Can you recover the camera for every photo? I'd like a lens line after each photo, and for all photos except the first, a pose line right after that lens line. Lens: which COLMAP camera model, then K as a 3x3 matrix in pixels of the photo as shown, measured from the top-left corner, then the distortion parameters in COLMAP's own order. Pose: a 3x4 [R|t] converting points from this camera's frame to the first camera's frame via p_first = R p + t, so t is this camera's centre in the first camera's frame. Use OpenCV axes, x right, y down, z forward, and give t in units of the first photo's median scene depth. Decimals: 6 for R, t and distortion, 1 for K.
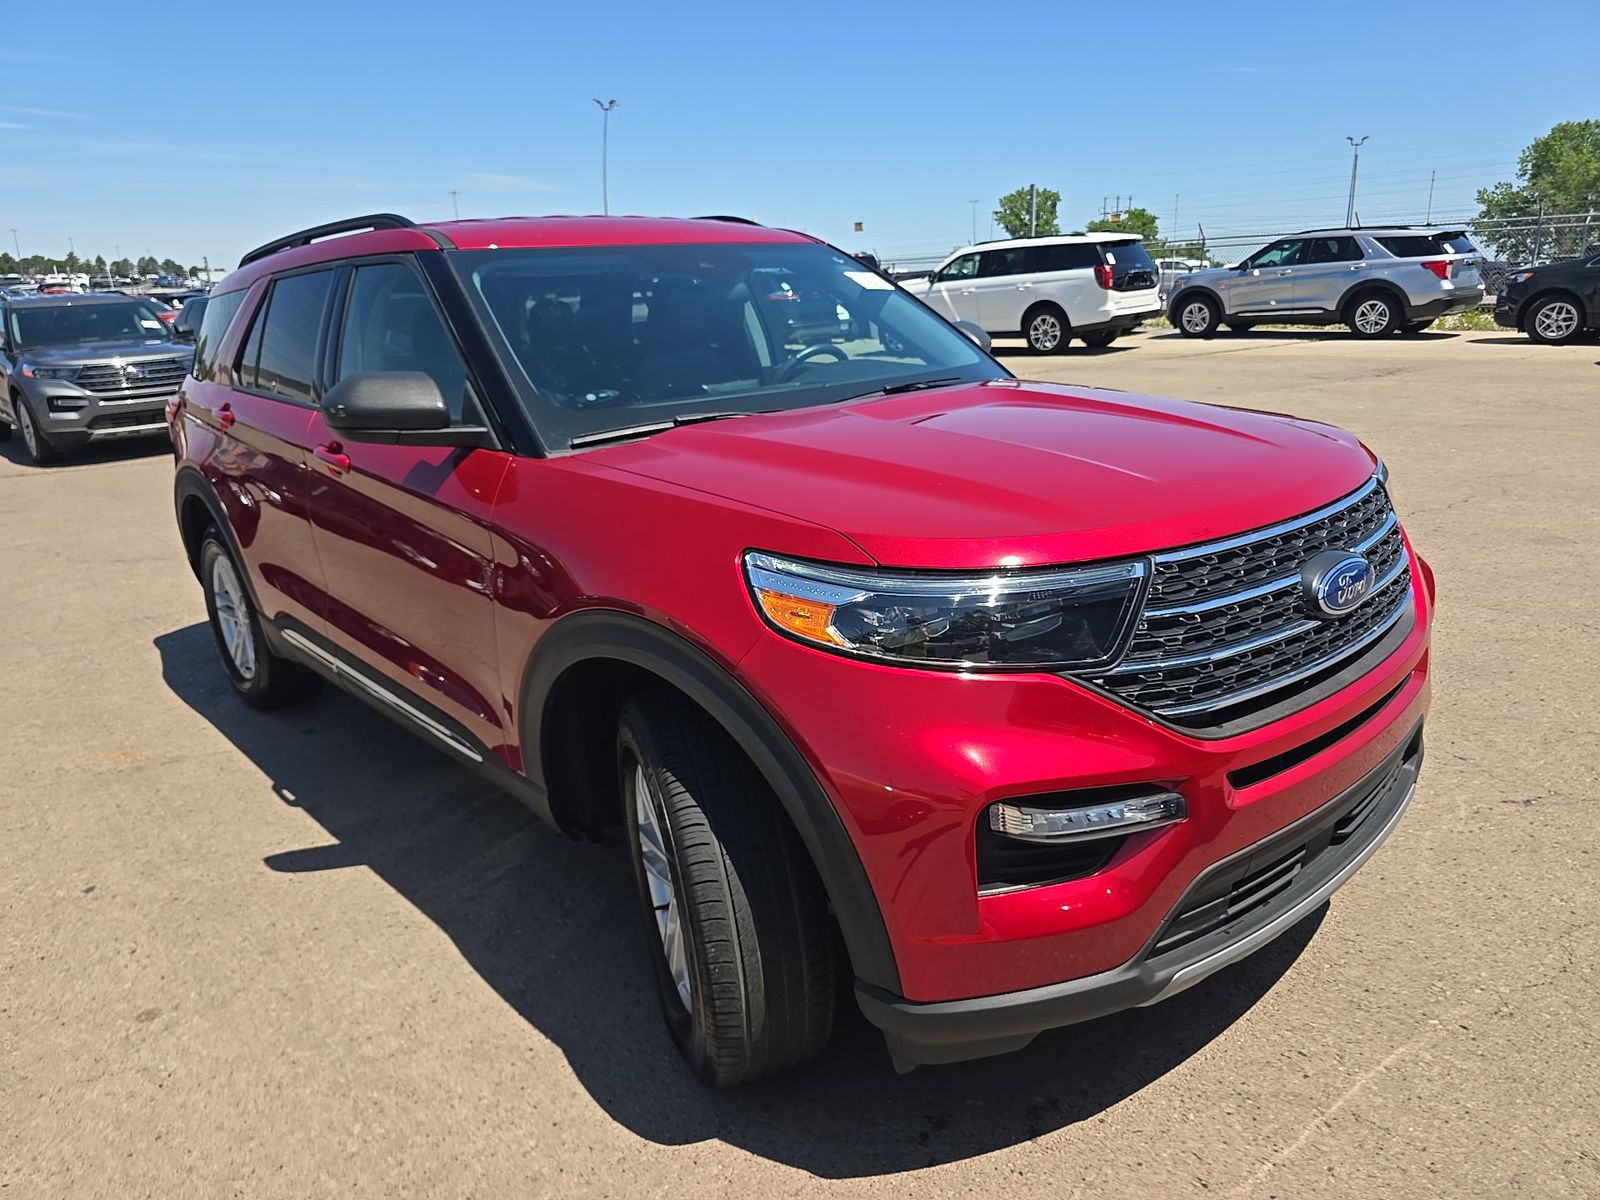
lens RADIAL K [[1109.0, 0, 809.7], [0, 1109.0, 667.8], [0, 0, 1]] dist [0.049048, -0.045779]
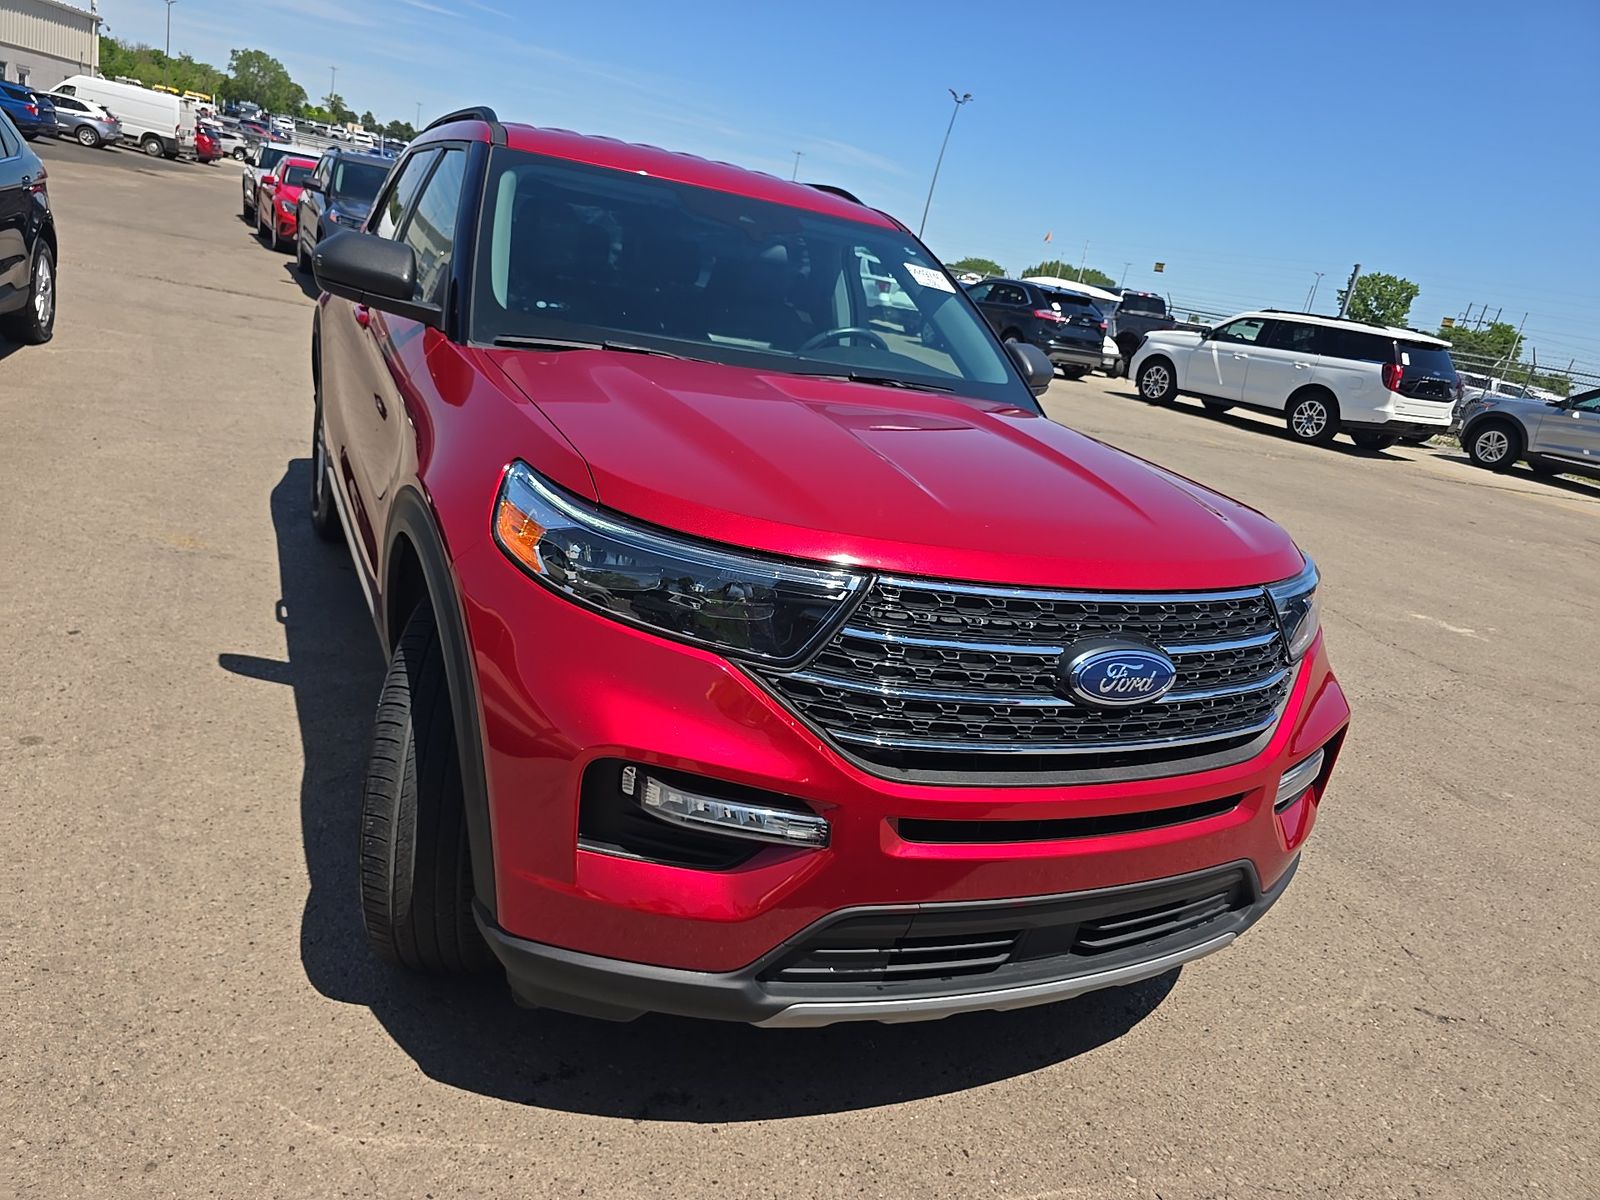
lens RADIAL K [[1109.0, 0, 809.7], [0, 1109.0, 667.8], [0, 0, 1]] dist [0.049048, -0.045779]
pose [[0.934144, 0.296774, -0.198242, 0.269668], [-0.297113, 0.954410, 0.028743, -0.019890], [0.197734, 0.032050, 0.979732, 0.036316]]
